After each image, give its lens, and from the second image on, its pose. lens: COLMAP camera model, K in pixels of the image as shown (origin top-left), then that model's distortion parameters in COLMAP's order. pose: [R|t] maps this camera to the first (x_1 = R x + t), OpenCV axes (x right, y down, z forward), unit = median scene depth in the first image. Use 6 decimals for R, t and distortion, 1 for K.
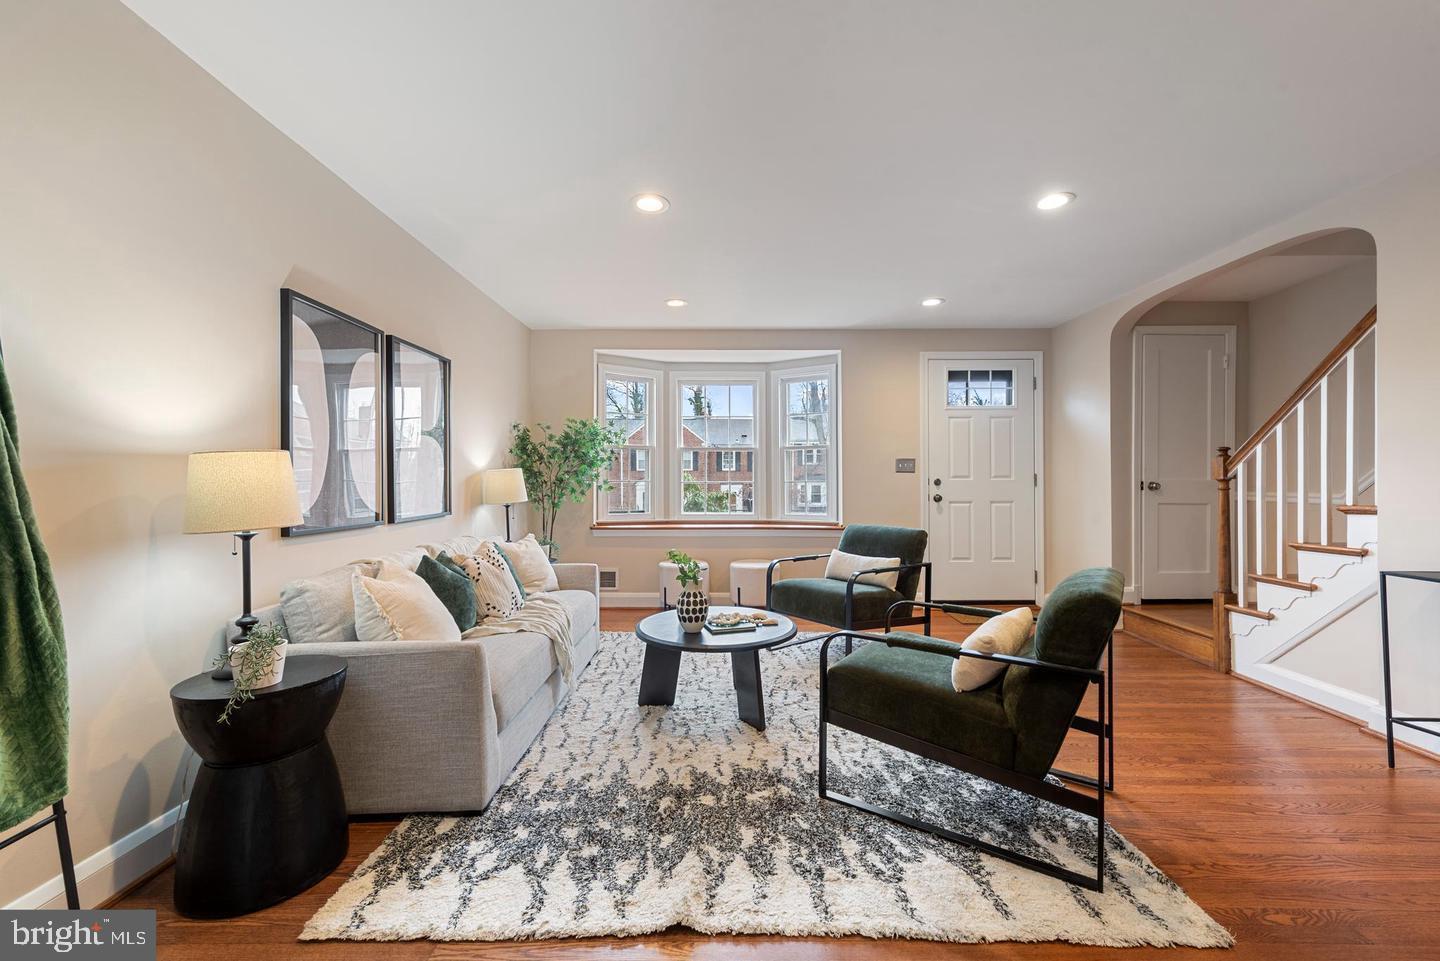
lens RADIAL K [[594.0, 0, 717.9], [0, 594.0, 479.6], [0, 0, 1]] dist [0.001310, -0.000040]
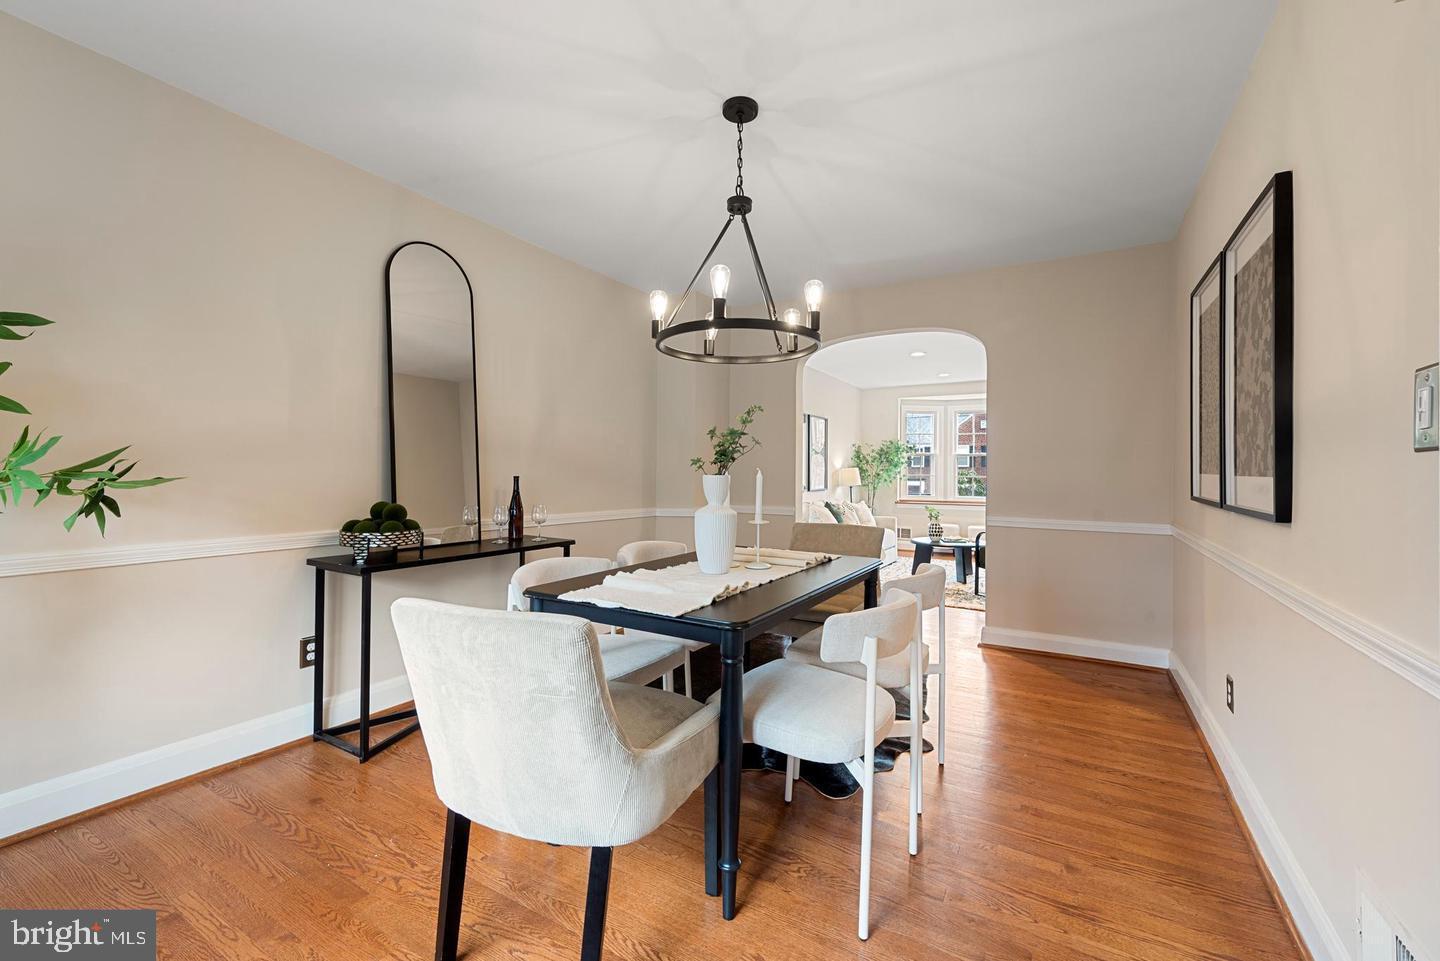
lens RADIAL K [[594.0, 0, 721.3], [0, 594.0, 470.8], [0, 0, 1]] dist [0.001310, -0.000040]
pose [[0.867683, 0.003873, -0.497102, 0.254428], [-0.008949, 0.999929, -0.007830, 0.009900], [0.497037, 0.011243, 0.867657, -0.933884]]
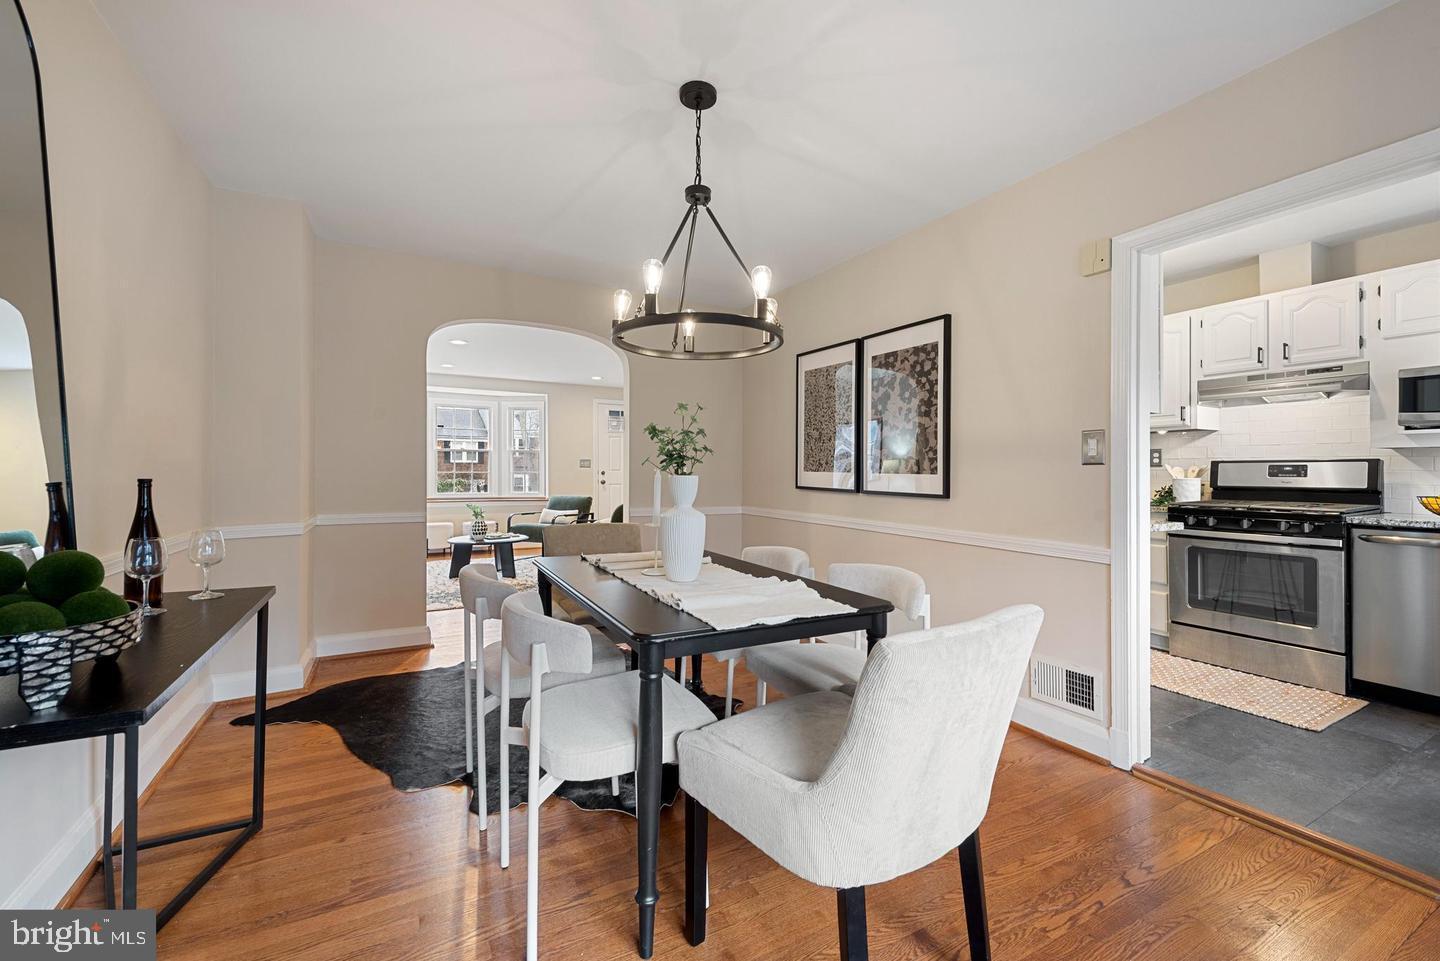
lens RADIAL K [[594.0, 0, 727.9], [0, 594.0, 476.2], [0, 0, 1]] dist [0.001310, -0.000040]
pose [[0.873693, 0.000768, 0.486477, -0.211590], [-0.002953, 0.999989, 0.003724, 0.008114], [-0.486468, -0.004690, 0.873686, -0.927188]]
